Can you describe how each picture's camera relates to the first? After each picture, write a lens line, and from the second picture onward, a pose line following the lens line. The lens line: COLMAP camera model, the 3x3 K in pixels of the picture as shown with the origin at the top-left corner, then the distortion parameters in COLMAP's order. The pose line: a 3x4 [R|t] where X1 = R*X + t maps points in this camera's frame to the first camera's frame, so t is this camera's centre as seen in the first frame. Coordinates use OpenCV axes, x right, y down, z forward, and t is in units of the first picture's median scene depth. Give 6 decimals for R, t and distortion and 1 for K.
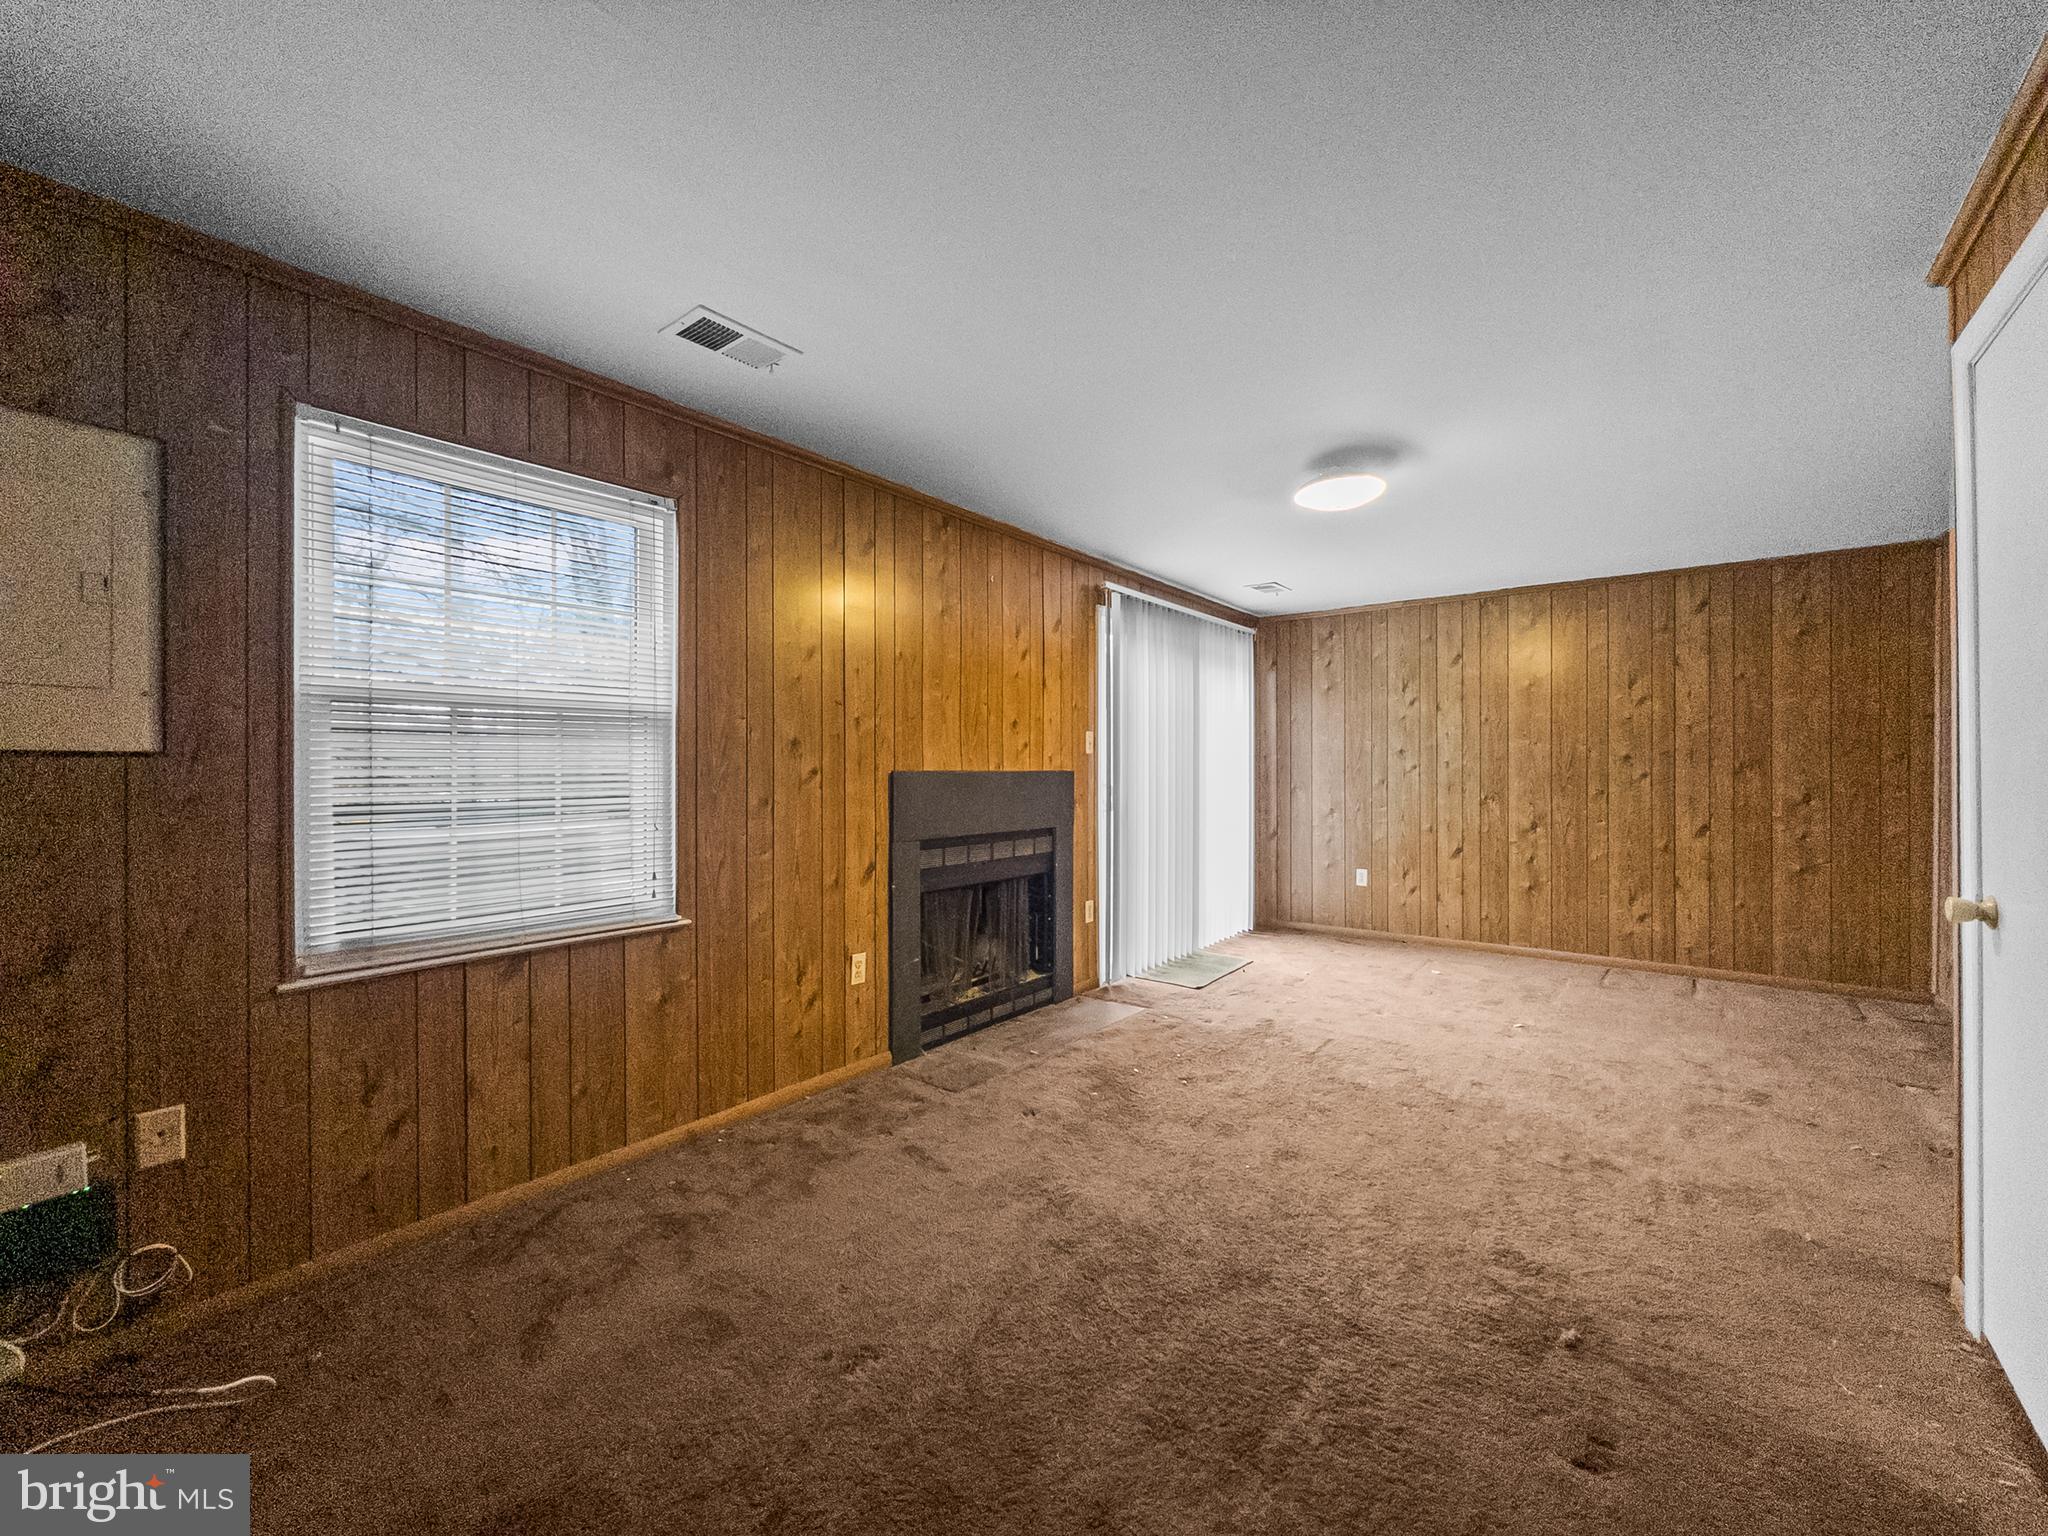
lens RADIAL K [[833.3, 0, 1024.0], [0, 833.3, 768.0], [0, 0, 1]] dist [0.000687, -0.000251]
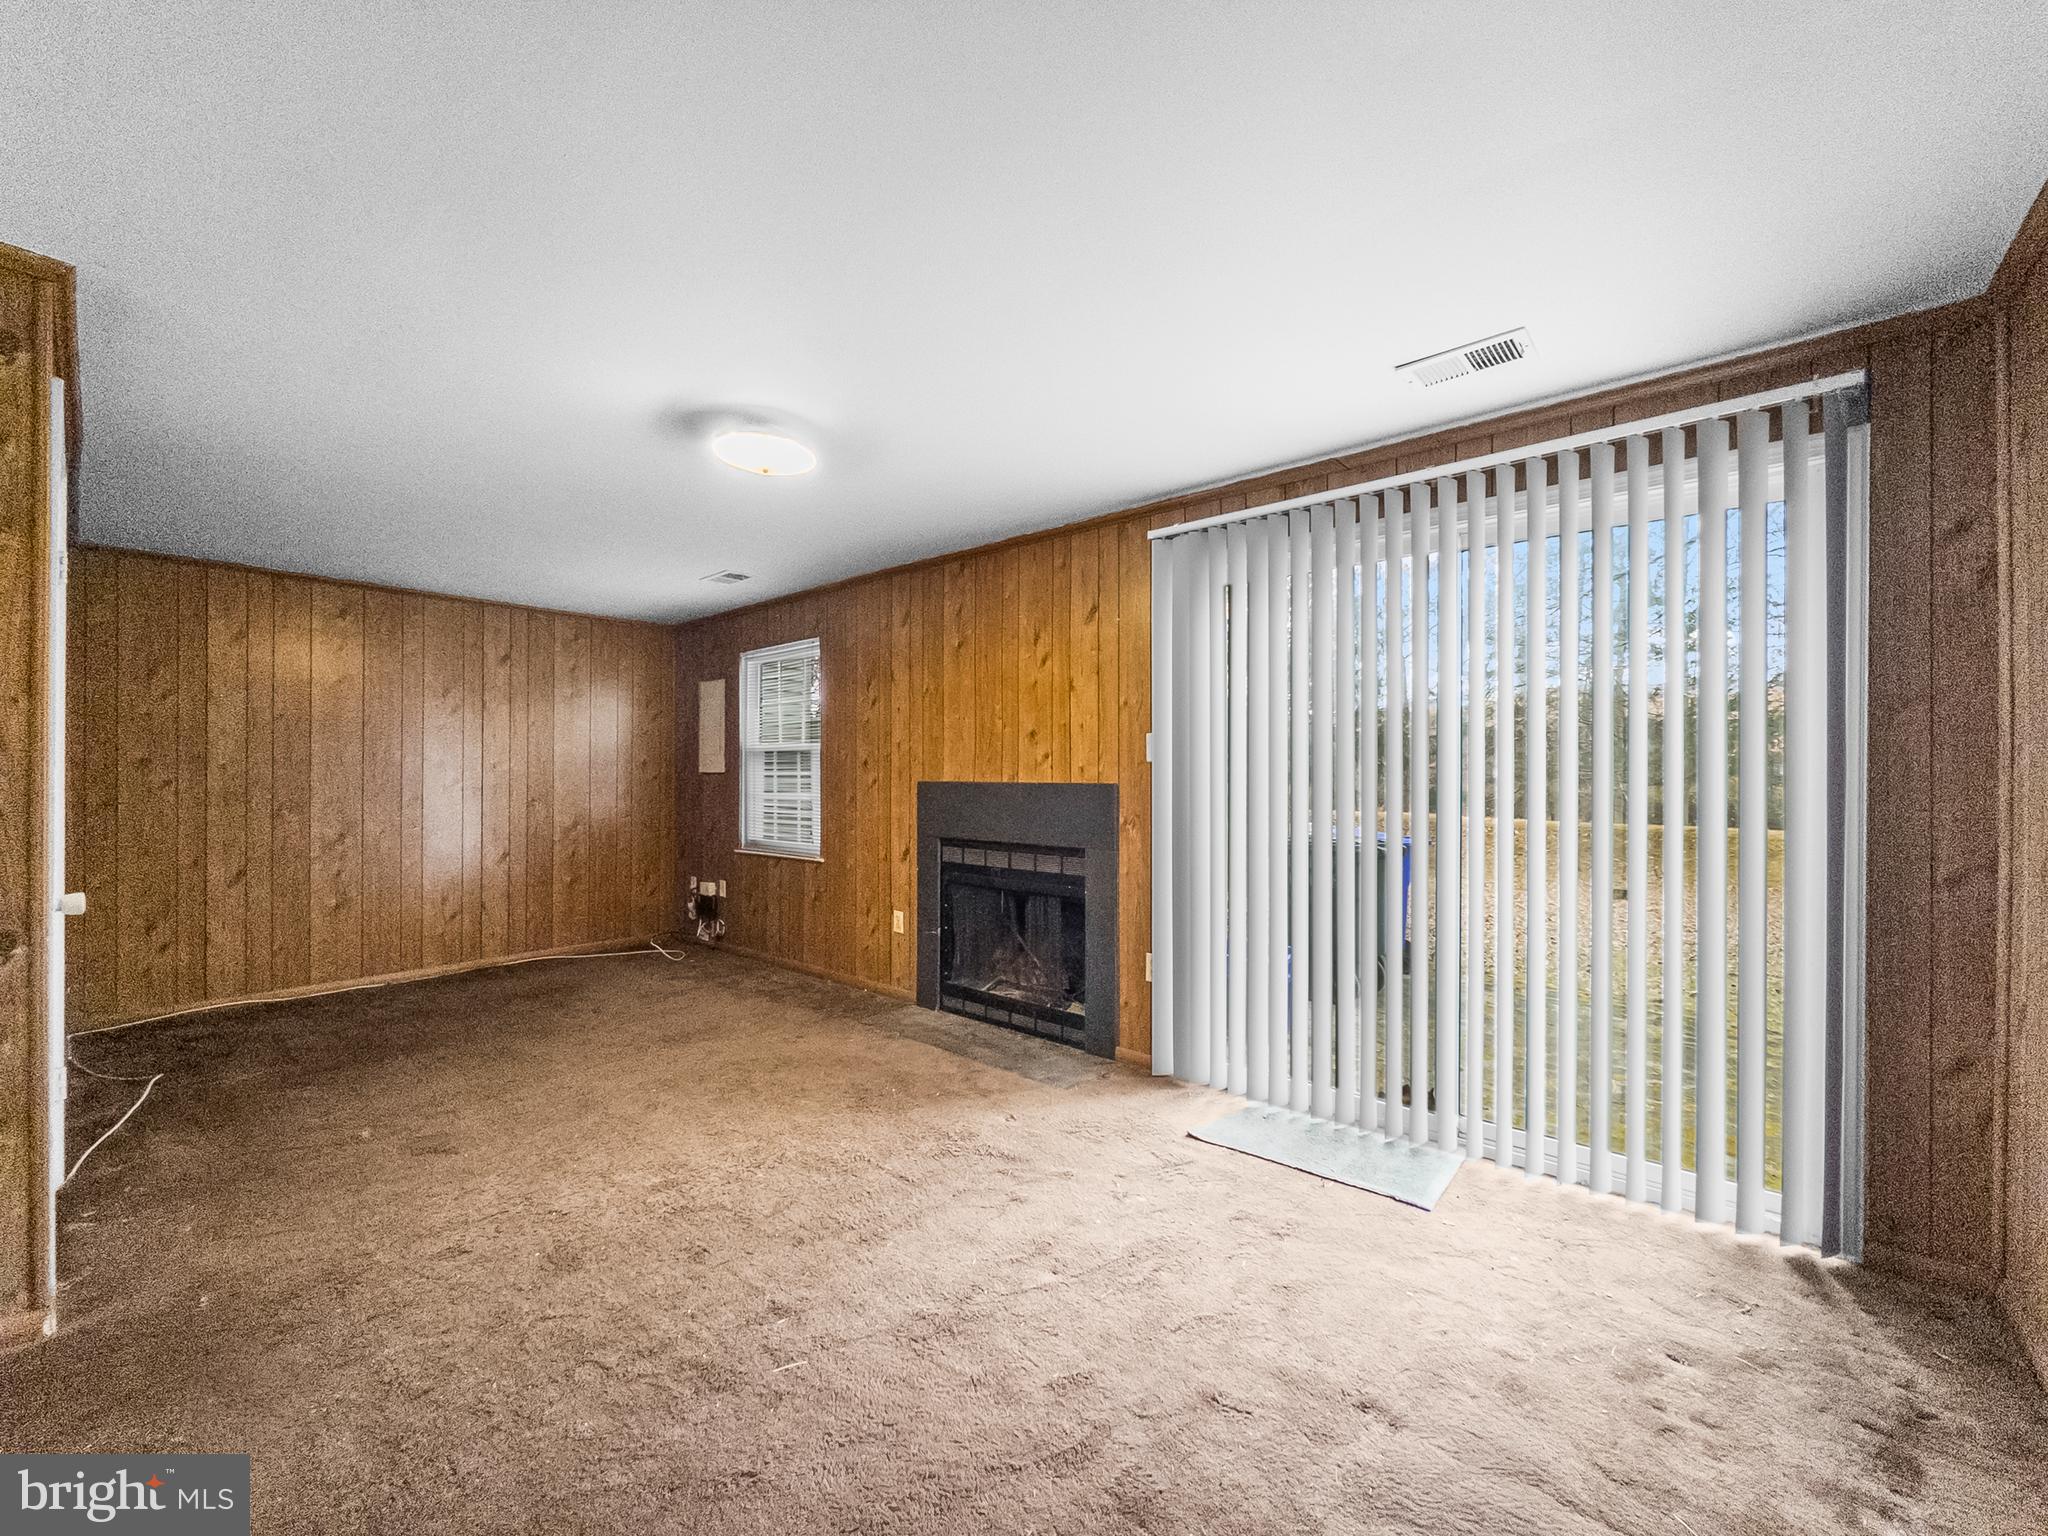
lens RADIAL K [[833.3, 0, 1024.0], [0, 833.3, 768.0], [0, 0, 1]] dist [0.000687, -0.000251]
pose [[-0.060165, -0.004690, -0.998177, 1.046903], [0.001098, 0.999988, -0.004764, -0.009509], [0.998188, -0.001382, -0.060159, 1.140912]]
